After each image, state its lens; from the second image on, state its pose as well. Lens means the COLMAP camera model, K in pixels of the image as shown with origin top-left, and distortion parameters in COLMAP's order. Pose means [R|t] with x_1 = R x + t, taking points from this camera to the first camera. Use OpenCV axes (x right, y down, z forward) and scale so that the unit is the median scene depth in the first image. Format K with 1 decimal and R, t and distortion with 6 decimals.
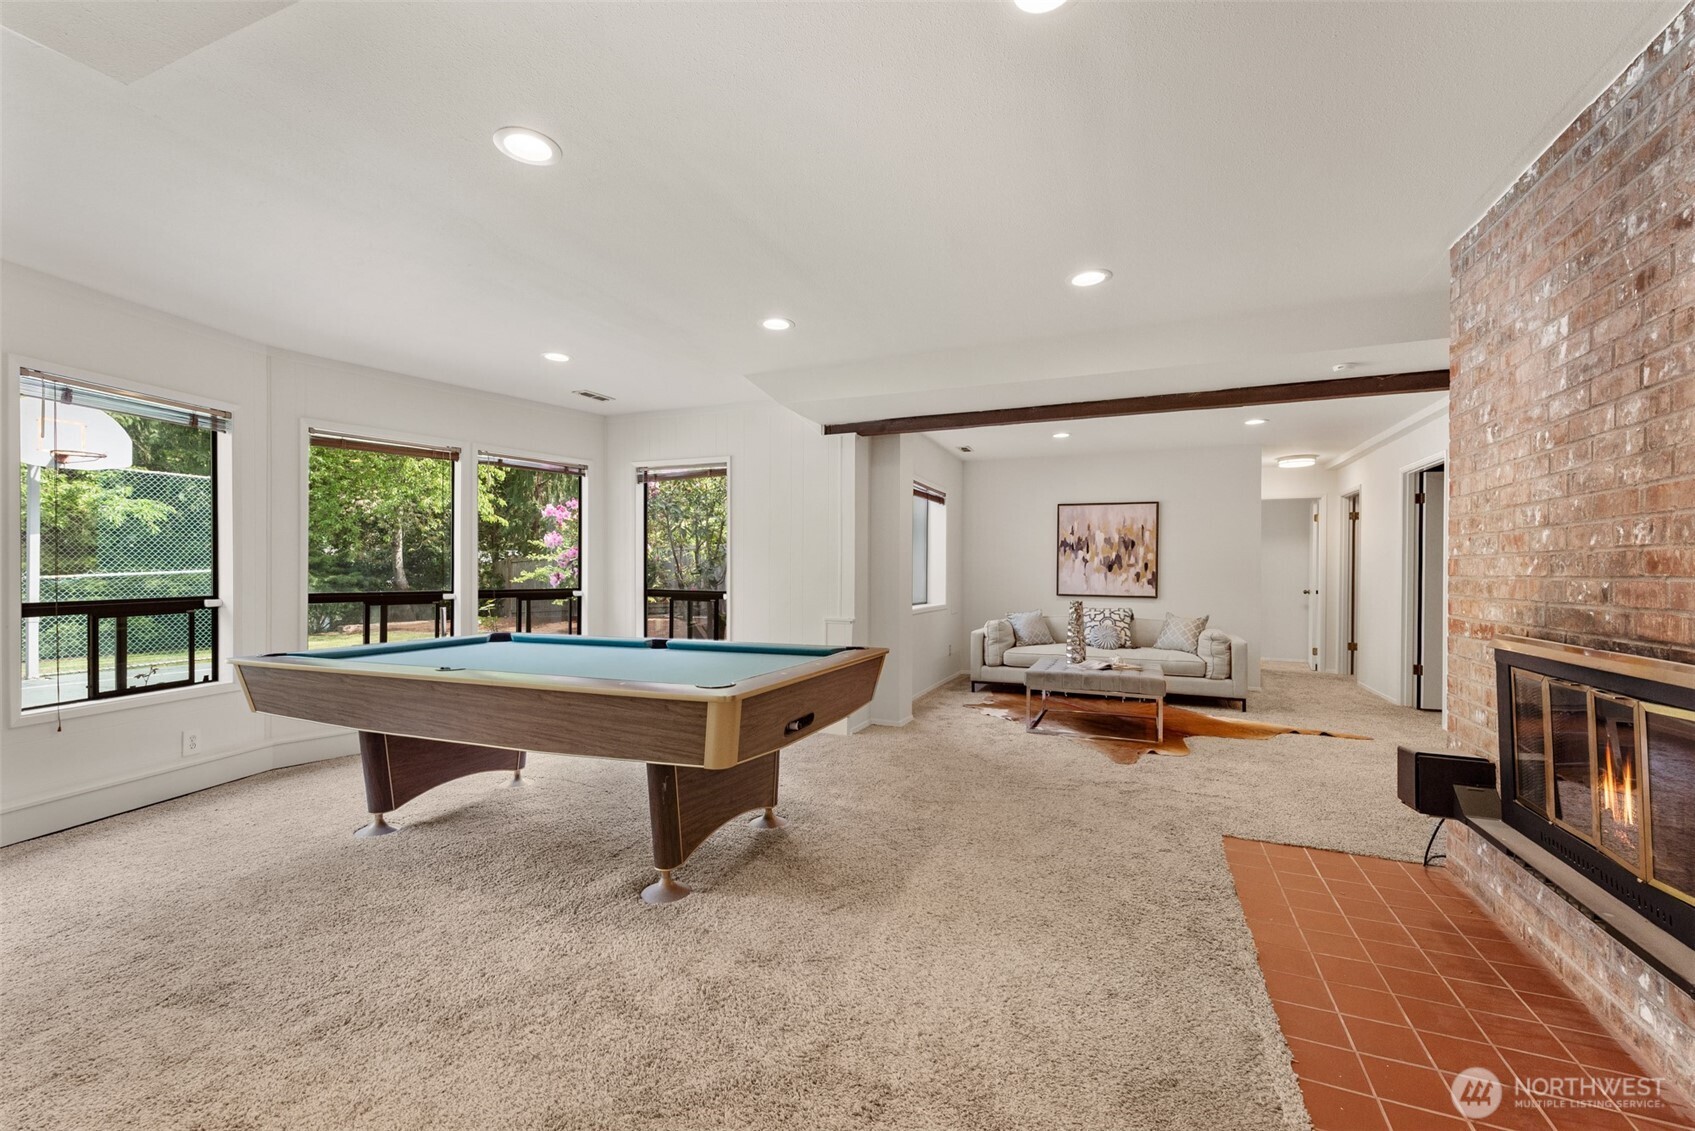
lens RADIAL K [[680.5, 0, 847.3], [0, 680.5, 577.3], [0, 0, 1]] dist [0.012939, -0.006718]
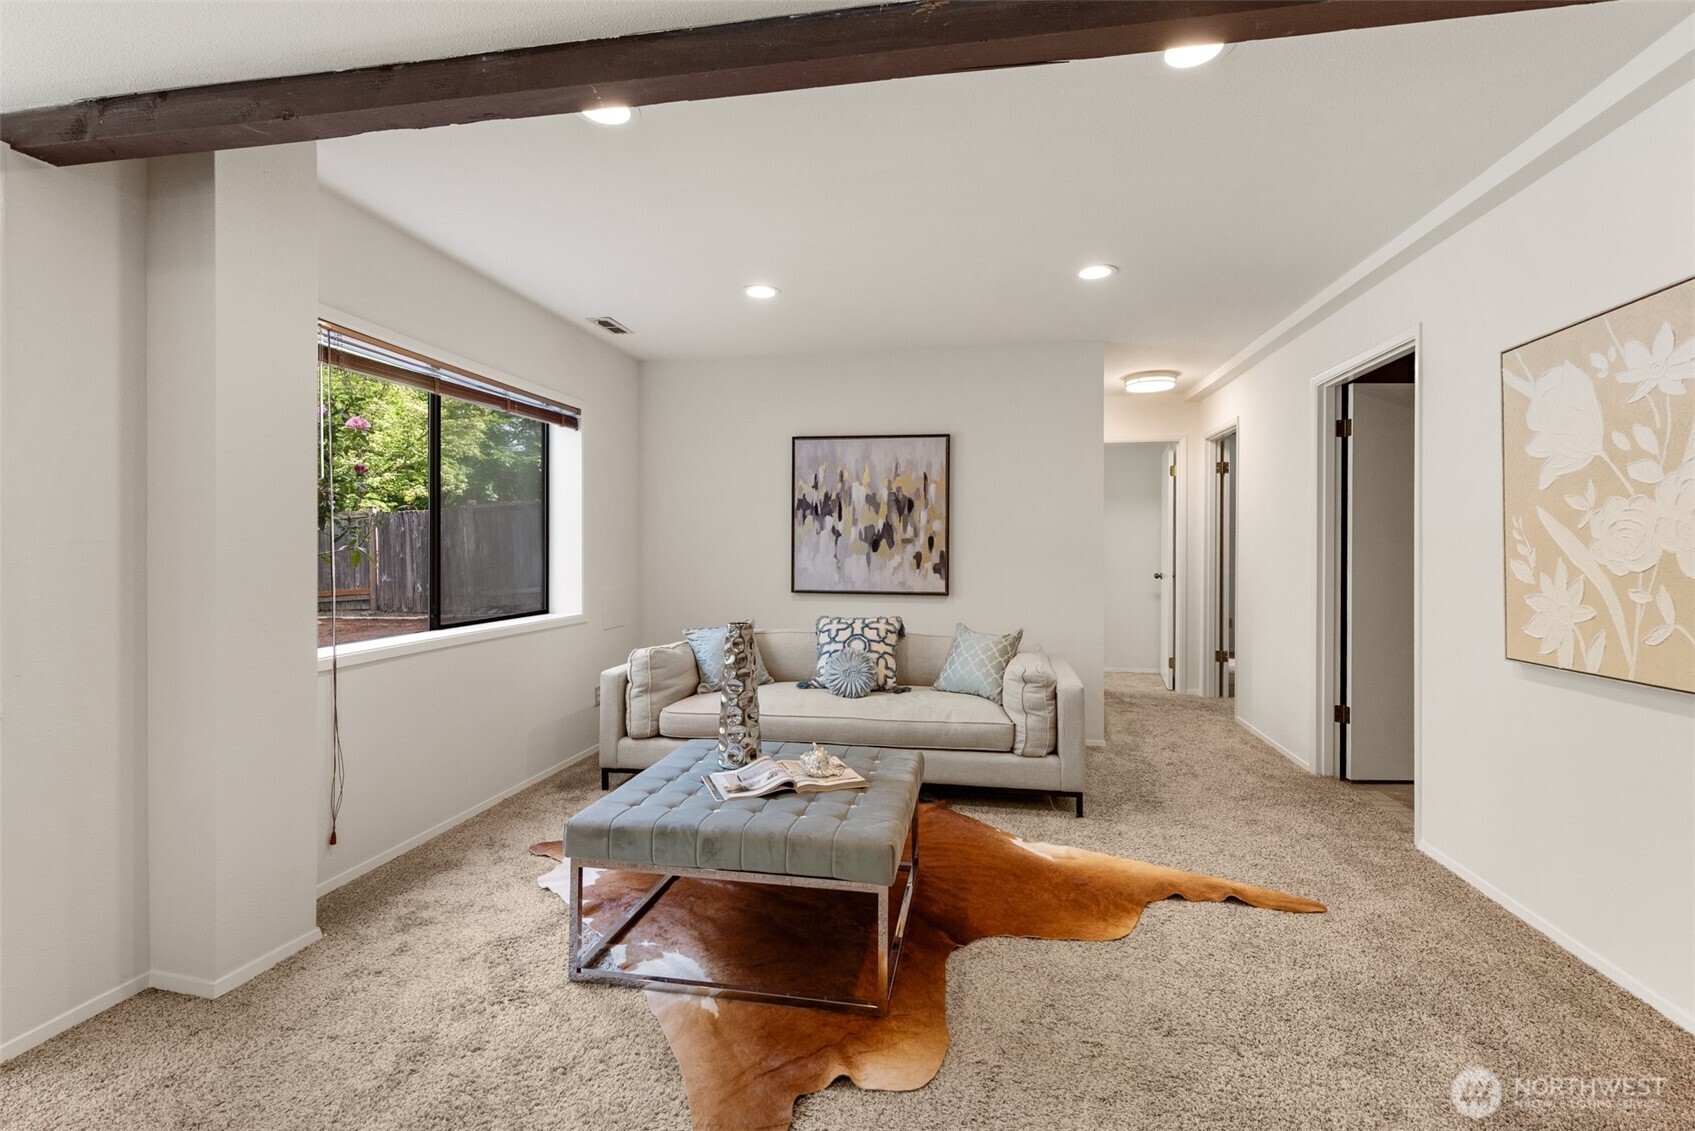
lens RADIAL K [[761.0, 0, 845.4], [0, 761.0, 558.6], [0, 0, 1]] dist [0.012855, -0.000060]
pose [[0.974431, -0.009543, 0.224483, 0.216748], [0.007518, 0.999923, 0.009875, -0.009100], [-0.224560, -0.007935, 0.974428, 0.369985]]
